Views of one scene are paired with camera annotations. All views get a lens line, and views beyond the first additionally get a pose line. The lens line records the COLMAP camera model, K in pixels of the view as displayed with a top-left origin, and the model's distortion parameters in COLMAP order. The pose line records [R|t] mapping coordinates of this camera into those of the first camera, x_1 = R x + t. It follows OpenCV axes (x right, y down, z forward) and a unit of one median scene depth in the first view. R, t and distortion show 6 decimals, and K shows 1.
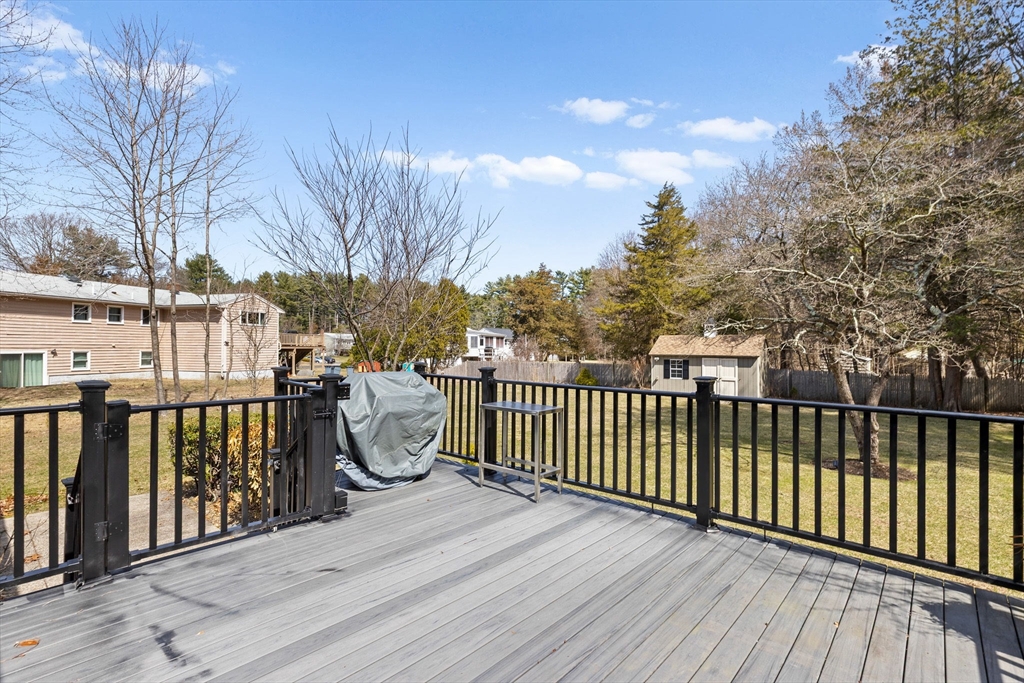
lens RADIAL K [[462.3, 0, 509.7], [0, 462.3, 348.5], [0, 0, 1]] dist [-0.007436, 0.005738]
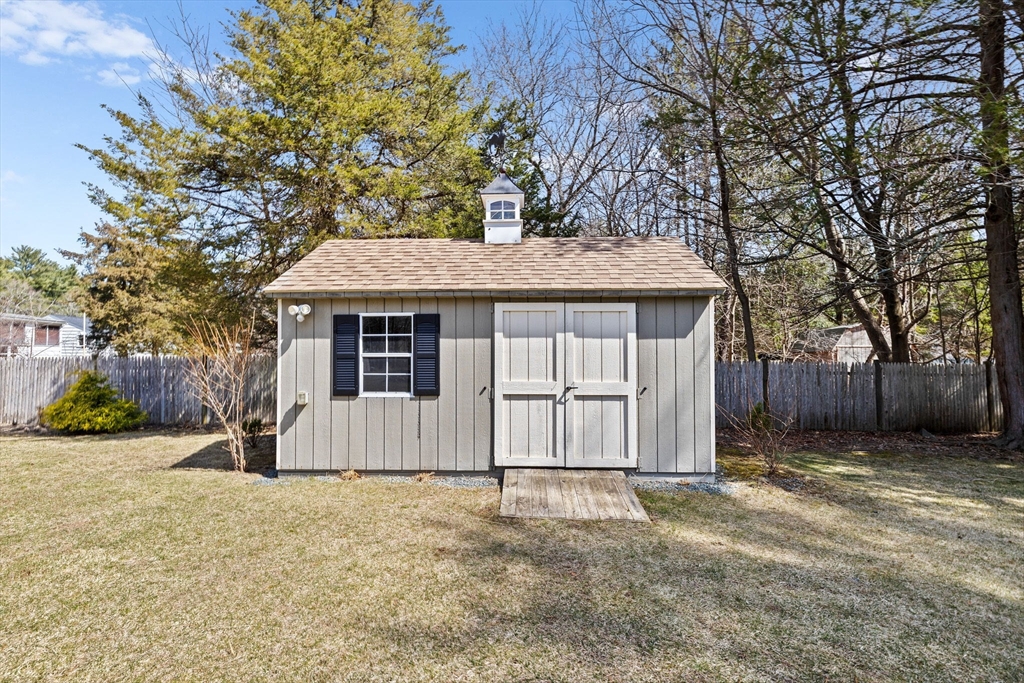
lens RADIAL K [[462.3, 0, 509.9], [0, 462.3, 349.9], [0, 0, 1]] dist [-0.007436, 0.005738]
pose [[0.814788, 0.005413, 0.579734, 0.137573], [0.007093, 0.999789, -0.019304, 0.023351], [-0.579716, 0.019840, 0.814577, 0.385318]]
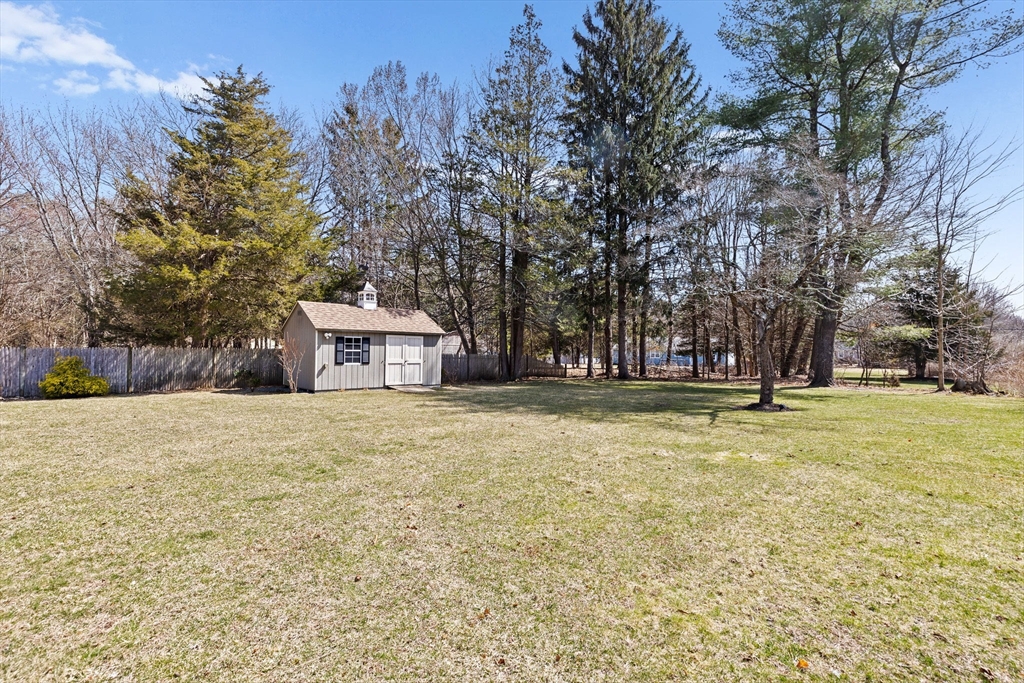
lens RADIAL K [[462.3, 0, 510.9], [0, 462.3, 343.9], [0, 0, 1]] dist [-0.007436, 0.005738]
pose [[0.141786, 0.011225, 0.989834, -0.142043], [-0.009667, 0.999904, -0.009954, 0.019442], [-0.989850, -0.008158, 0.141881, 0.331555]]
